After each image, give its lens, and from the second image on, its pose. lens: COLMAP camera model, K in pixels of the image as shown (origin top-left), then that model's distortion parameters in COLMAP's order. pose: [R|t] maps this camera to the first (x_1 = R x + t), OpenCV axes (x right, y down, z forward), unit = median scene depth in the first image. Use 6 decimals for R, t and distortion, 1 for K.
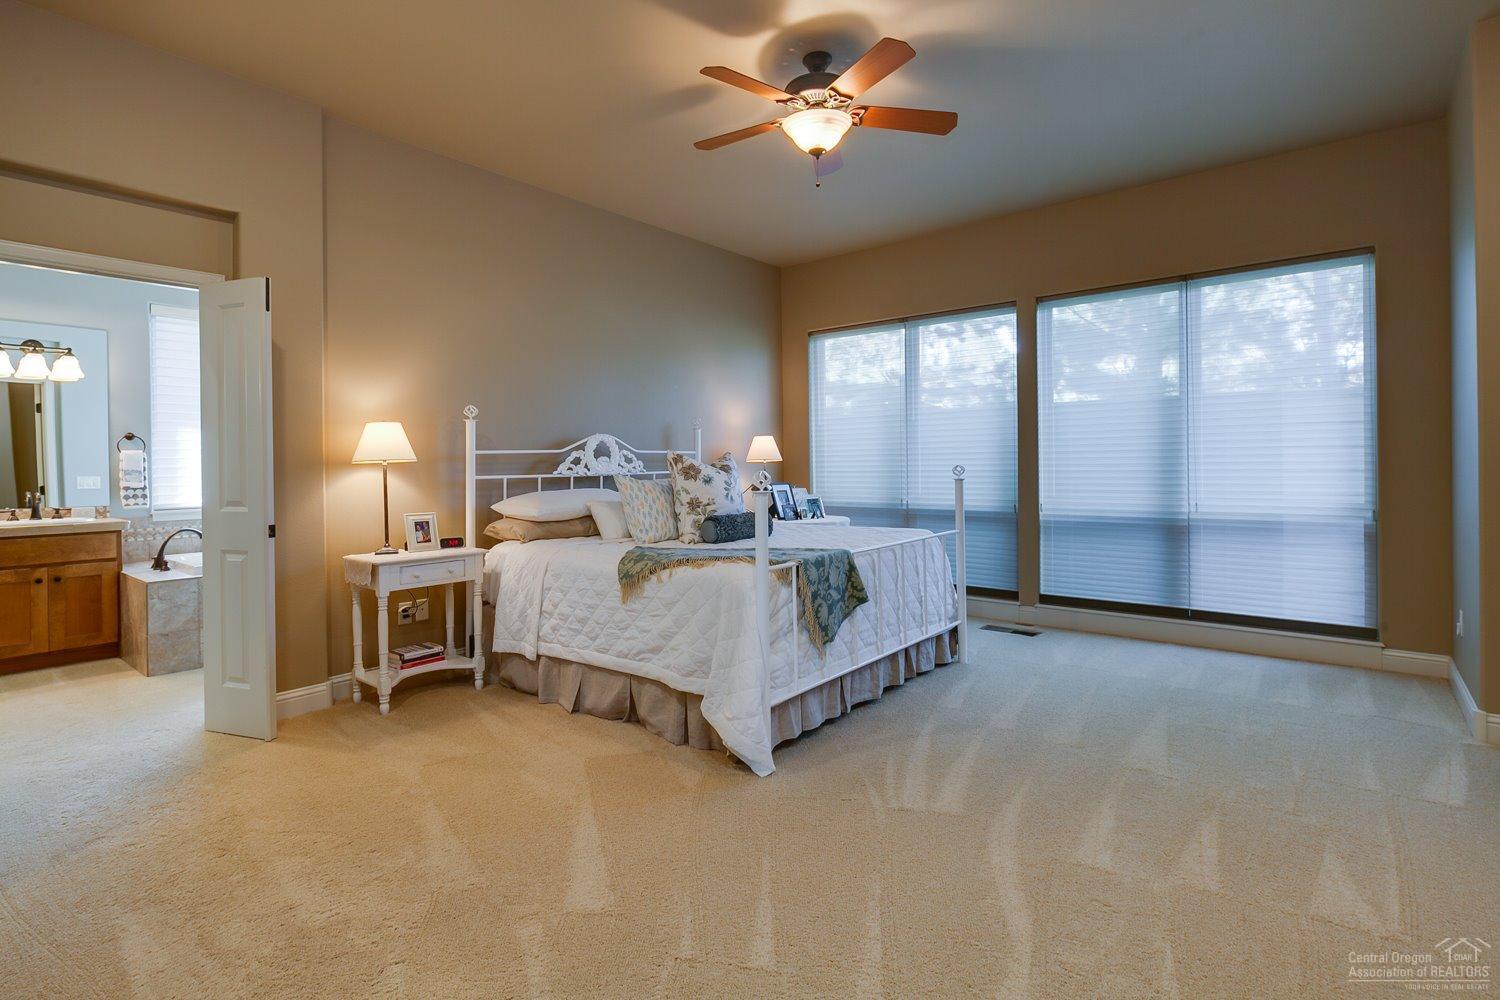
lens RADIAL K [[717.4, 0, 749.7], [0, 717.4, 469.4], [0, 0, 1]] dist [-0.000130, -0.000012]
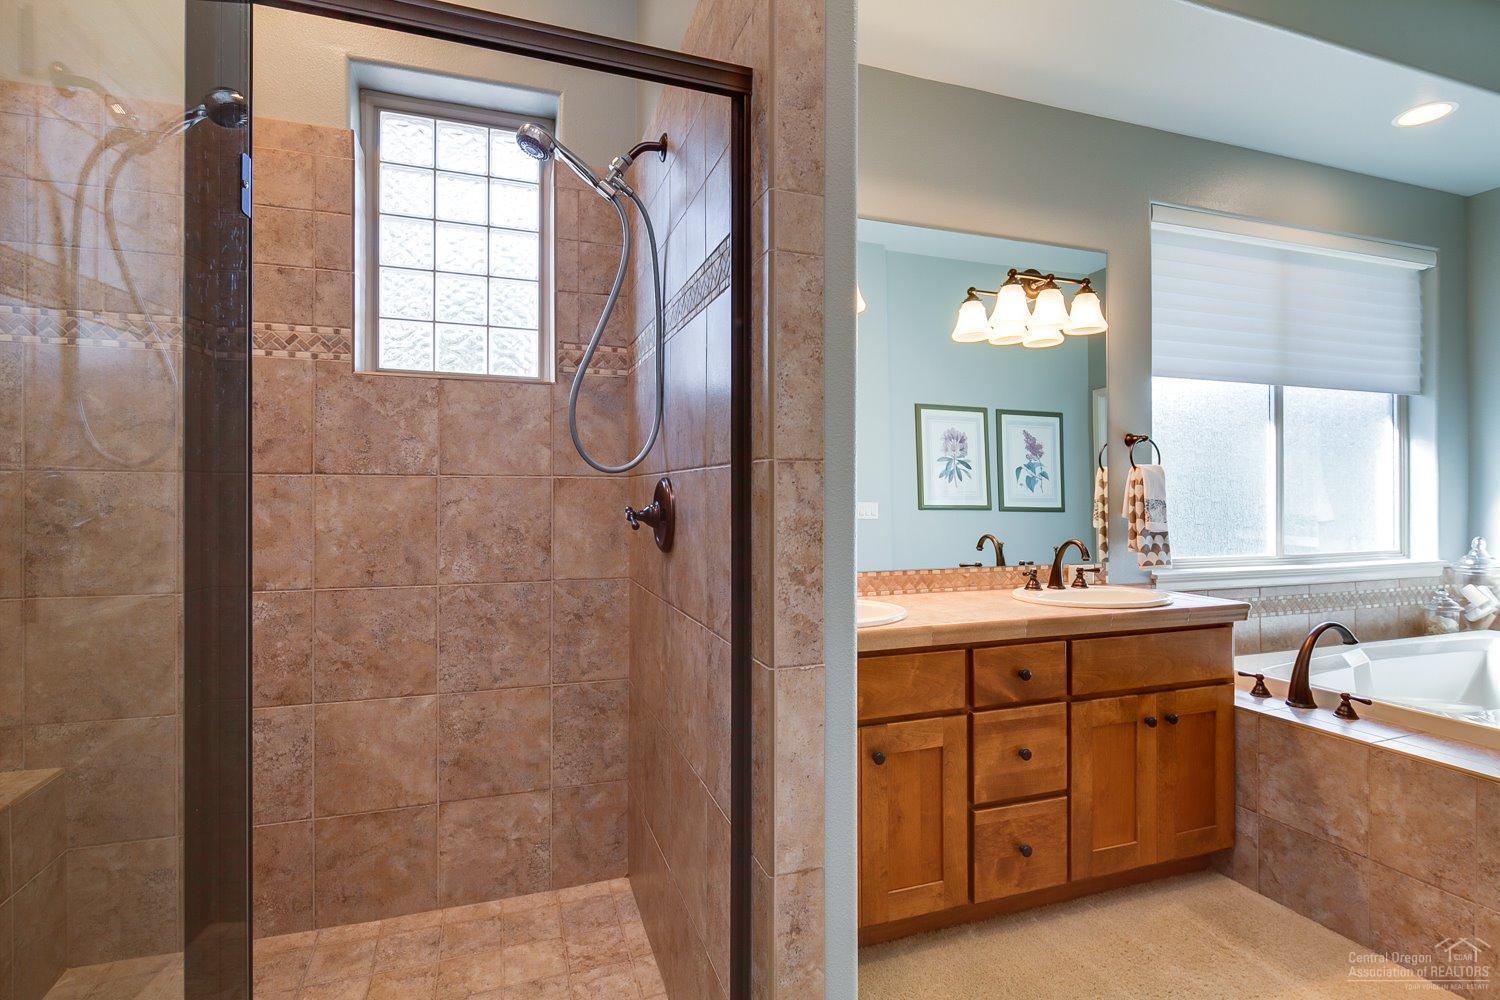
lens RADIAL K [[728.6, 0, 750.0], [0, 728.6, 500.0], [0, 0, 1]] dist [0.000022, 0.000022]
pose [[0.856611, 0.001278, -0.515960, -0.888060], [-0.002547, 0.999995, -0.001751, 0.002732], [0.515956, 0.002814, 0.856611, 0.386750]]
